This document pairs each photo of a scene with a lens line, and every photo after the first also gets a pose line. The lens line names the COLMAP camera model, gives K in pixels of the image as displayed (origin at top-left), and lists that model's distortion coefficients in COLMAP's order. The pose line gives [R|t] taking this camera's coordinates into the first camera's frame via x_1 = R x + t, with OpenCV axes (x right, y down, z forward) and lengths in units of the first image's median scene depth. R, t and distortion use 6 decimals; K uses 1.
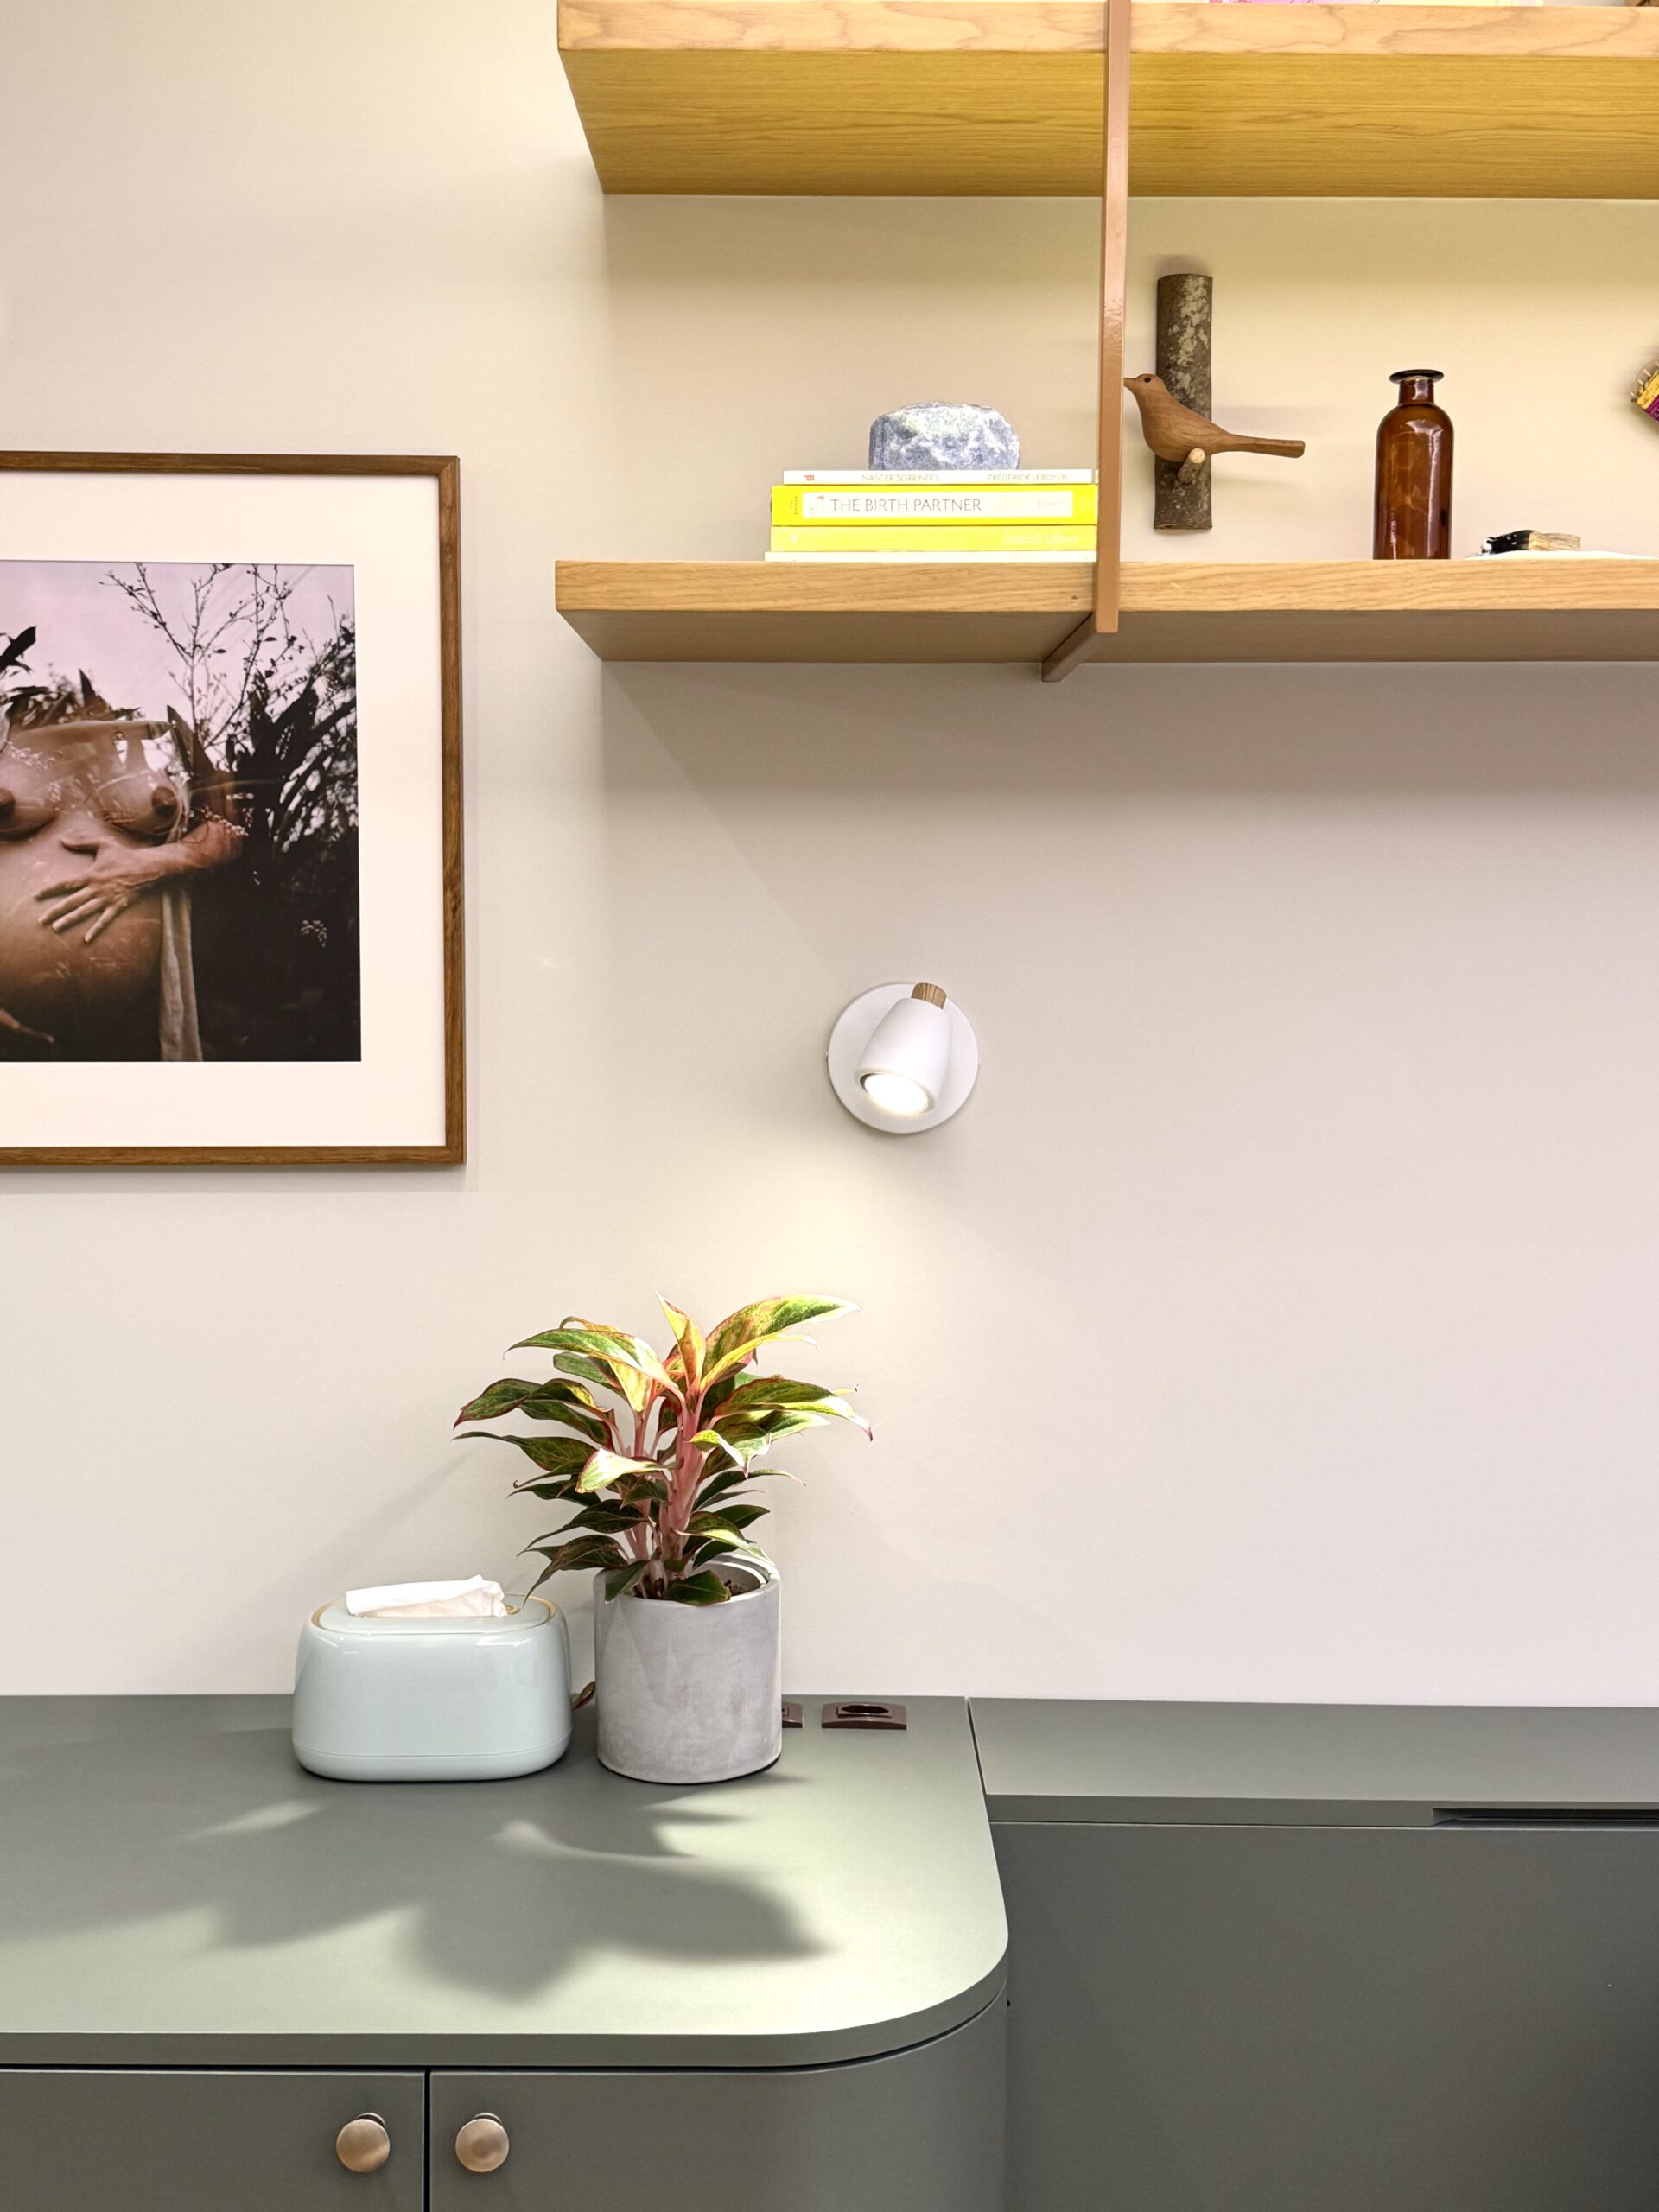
lens RADIAL K [[2565.7, 0, 830.8], [0, 2565.7, 1029.9], [0, 0, 1]] dist [0.155349, -0.002965]
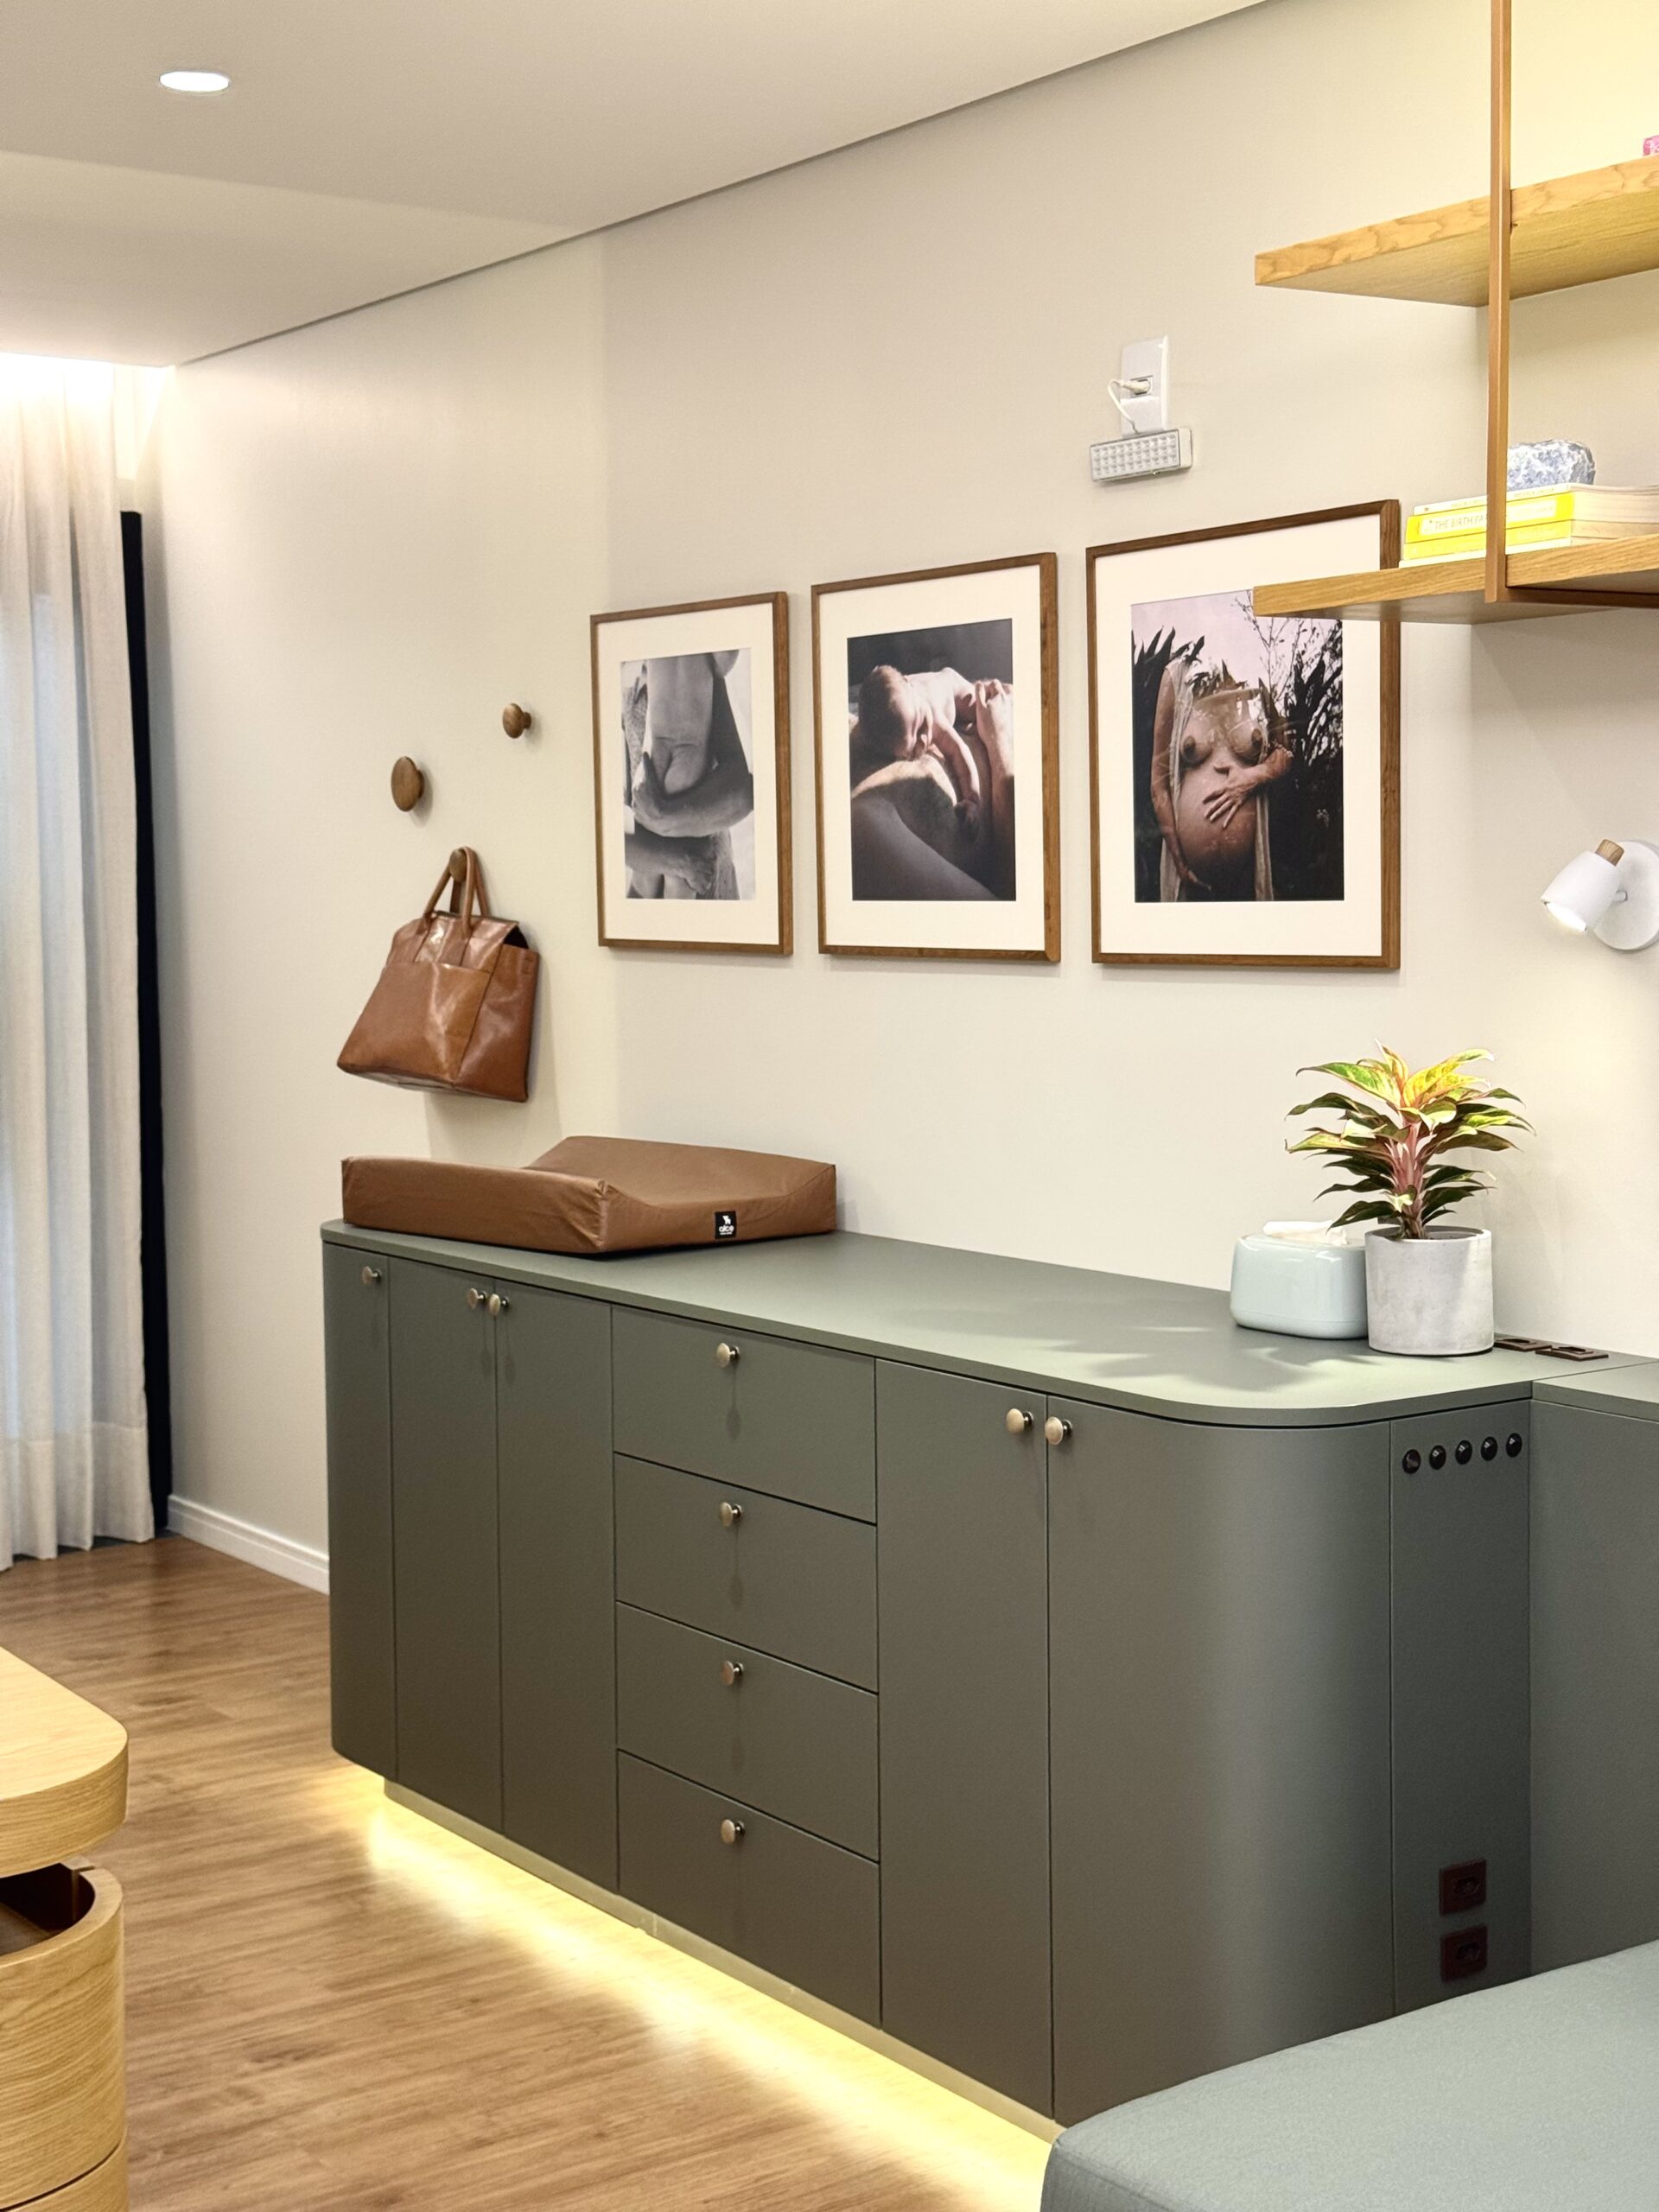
lens RADIAL K [[3109.2, 0, 822.6], [0, 3109.2, 1134.6], [0, 0, 1]] dist [0.127075, -0.075686]
pose [[0.582312, 0.055216, -0.811088, 1.167484], [-0.021183, 0.998383, 0.052758, 0.060592], [0.812690, -0.013541, 0.582539, -0.346744]]
